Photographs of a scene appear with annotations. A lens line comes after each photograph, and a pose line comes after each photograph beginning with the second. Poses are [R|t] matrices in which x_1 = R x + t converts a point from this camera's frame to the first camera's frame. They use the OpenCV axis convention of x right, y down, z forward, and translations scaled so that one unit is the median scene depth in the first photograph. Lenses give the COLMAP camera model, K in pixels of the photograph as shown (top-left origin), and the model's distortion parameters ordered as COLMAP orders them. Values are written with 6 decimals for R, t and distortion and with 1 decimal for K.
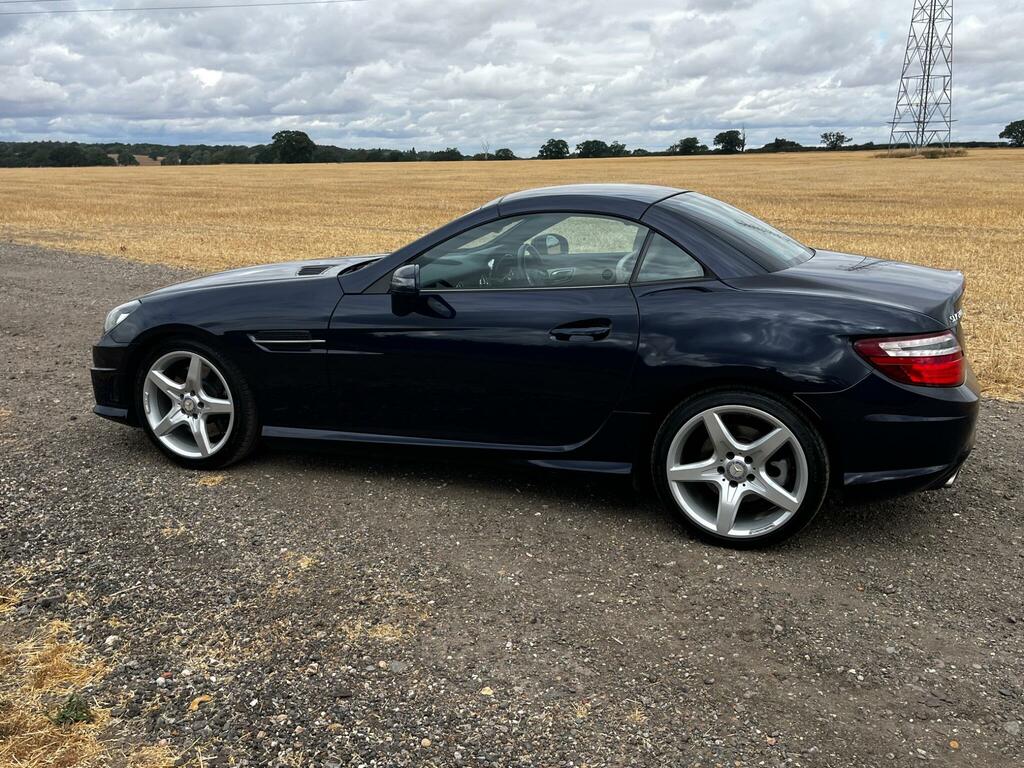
lens RADIAL K [[953.9, 0, 507.8], [0, 953.9, 371.7], [0, 0, 1]] dist [0.019470, 0.008681]
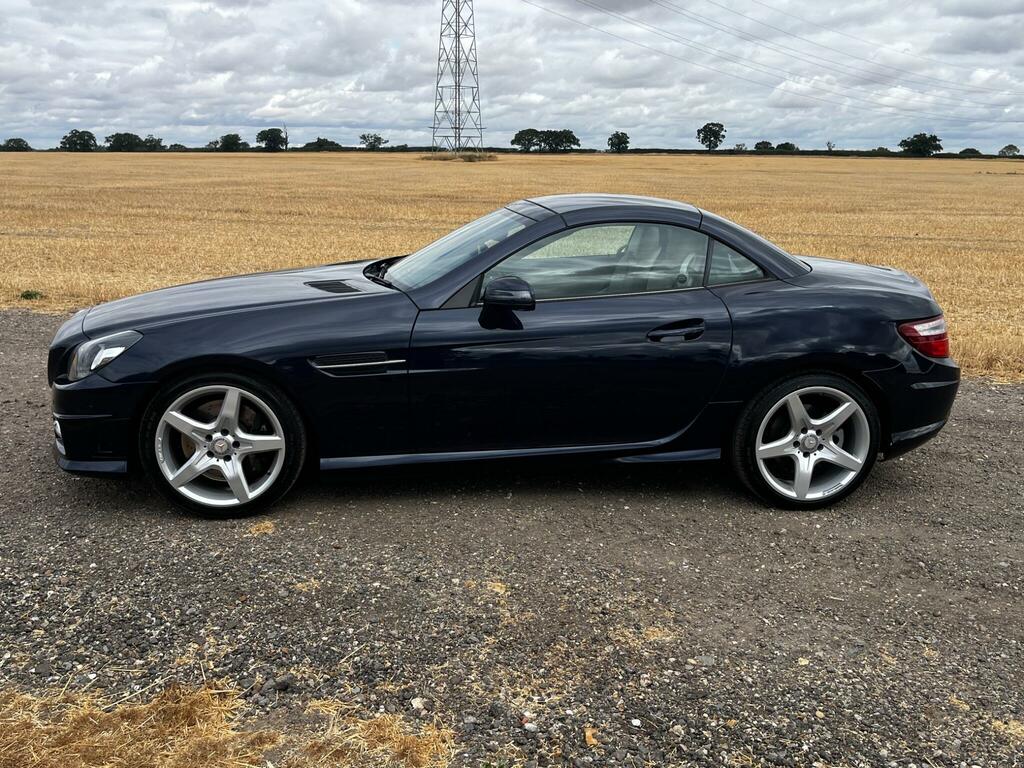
lens RADIAL K [[957.7, 0, 526.7], [0, 957.7, 357.4], [0, 0, 1]] dist [0.026964, -0.000010]
pose [[0.885393, -0.074741, 0.458796, -0.490978], [0.080939, 0.996700, 0.006172, -0.029352], [-0.457743, 0.031670, 0.888520, 0.094783]]
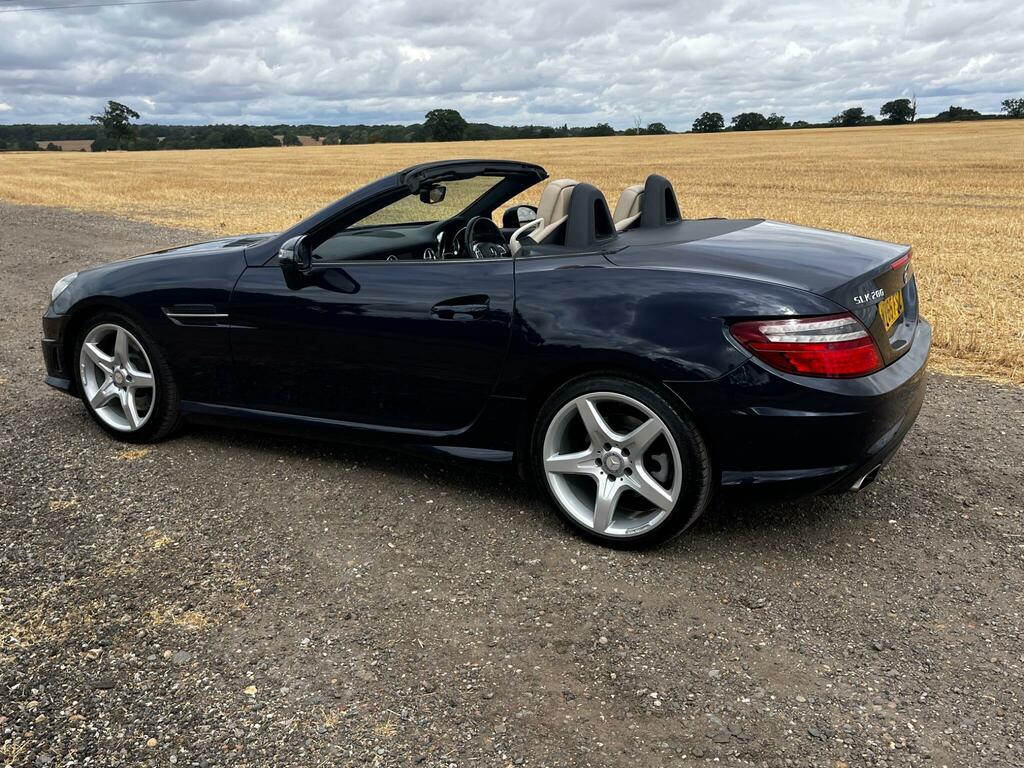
lens RADIAL K [[946.8, 0, 519.4], [0, 946.8, 382.8], [0, 0, 1]] dist [0.026505, -0.007855]
pose [[0.989087, 0.022997, -0.145528, 0.231120], [-0.017701, 0.999137, 0.037584, -0.005021], [0.146267, -0.034597, 0.988640, 0.077823]]
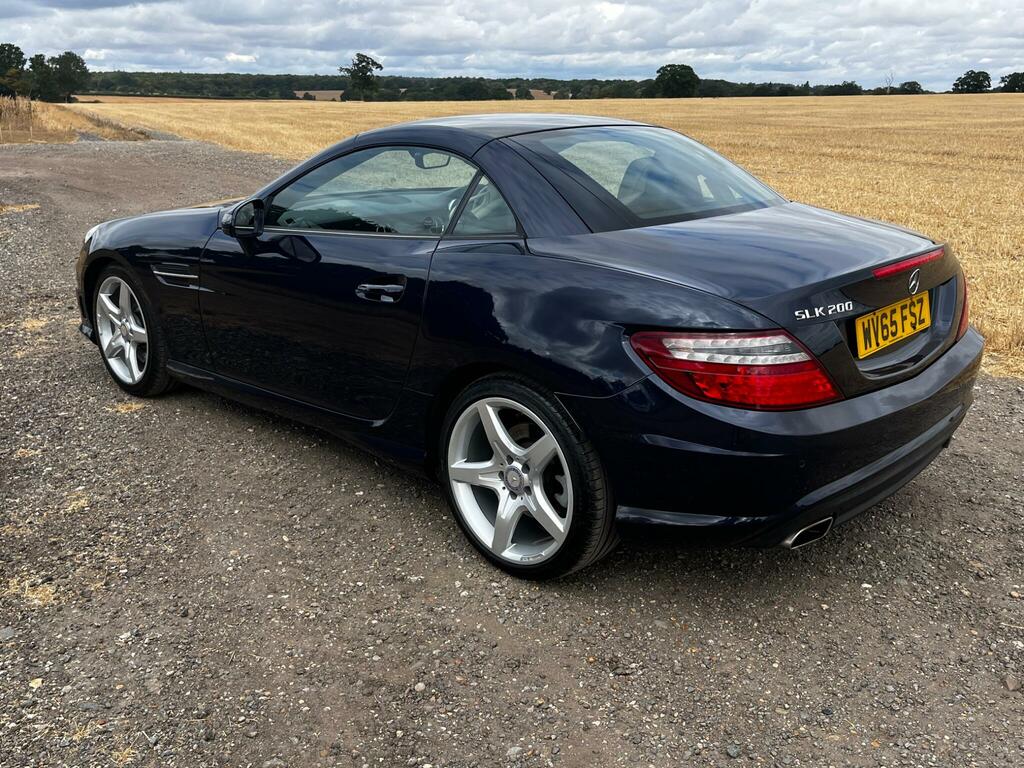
lens RADIAL K [[943.2, 0, 512.0], [0, 943.2, 384.0], [0, 0, 1]] dist [0.034719, -0.011812]
pose [[0.923785, 0.117589, -0.364410, 0.425266], [-0.088749, 0.991517, 0.094966, -0.041510], [0.372485, -0.055387, 0.926384, 0.225098]]
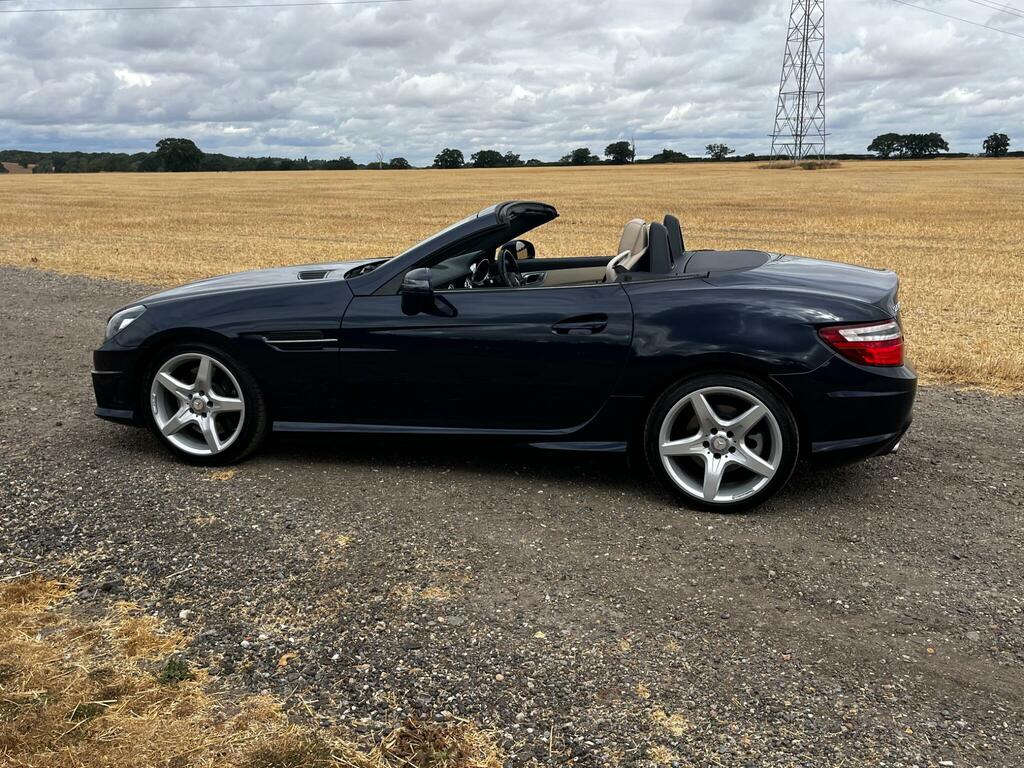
lens RADIAL K [[957.7, 0, 526.7], [0, 957.7, 357.4], [0, 0, 1]] dist [0.026964, -0.000010]
pose [[0.991751, -0.021673, 0.126336, -0.110069], [0.024792, 0.999424, -0.023167, 0.016924], [-0.125761, 0.026108, 0.991717, -0.094307]]
